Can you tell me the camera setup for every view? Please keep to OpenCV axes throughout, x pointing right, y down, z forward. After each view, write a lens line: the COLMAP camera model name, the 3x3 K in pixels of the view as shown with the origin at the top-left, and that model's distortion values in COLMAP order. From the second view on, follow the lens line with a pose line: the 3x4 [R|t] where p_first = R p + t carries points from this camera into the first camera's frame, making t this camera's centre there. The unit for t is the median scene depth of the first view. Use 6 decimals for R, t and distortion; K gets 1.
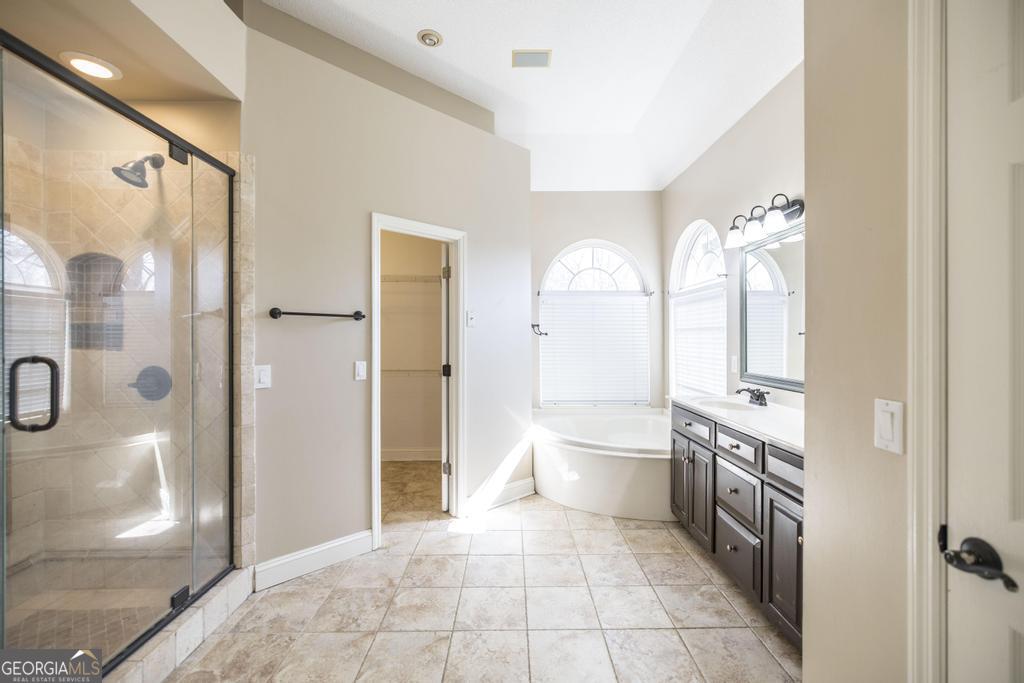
lens RADIAL K [[429.6, 0, 515.0], [0, 429.6, 337.7], [0, 0, 1]] dist [0.003868, -0.000260]
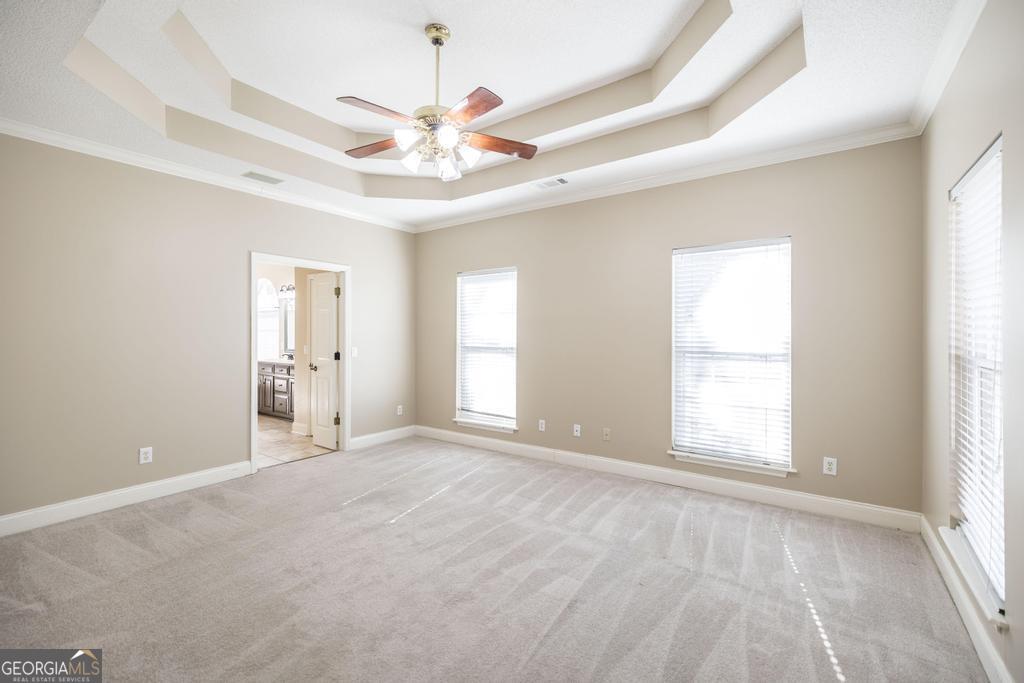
lens RADIAL K [[429.6, 0, 516.6], [0, 429.6, 337.1], [0, 0, 1]] dist [0.003868, -0.000260]
pose [[0.581217, -0.002373, 0.813745, -0.917583], [-0.001464, 0.999991, 0.003961, 0.003718], [-0.813747, -0.003493, 0.581208, -1.960103]]
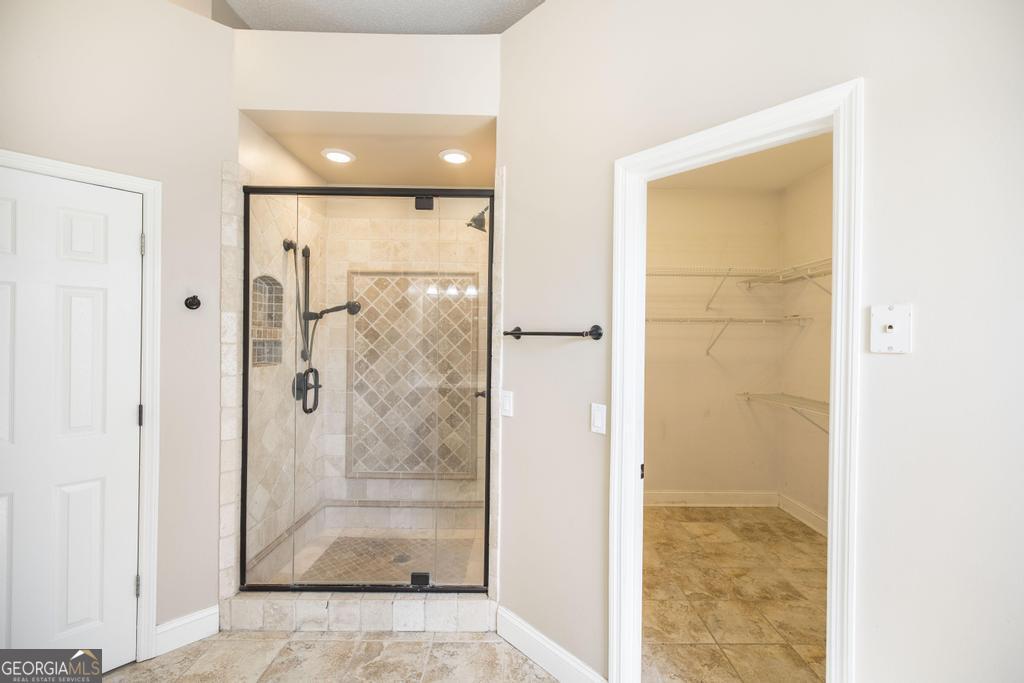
lens RADIAL K [[429.6, 0, 518.9], [0, 429.6, 340.5], [0, 0, 1]] dist [0.003868, -0.000260]
pose [[0.003085, 0.000774, -0.999995, 0.322449], [-0.016828, 0.999858, 0.000722, -0.043701], [0.999854, 0.016826, 0.003097, 1.017974]]
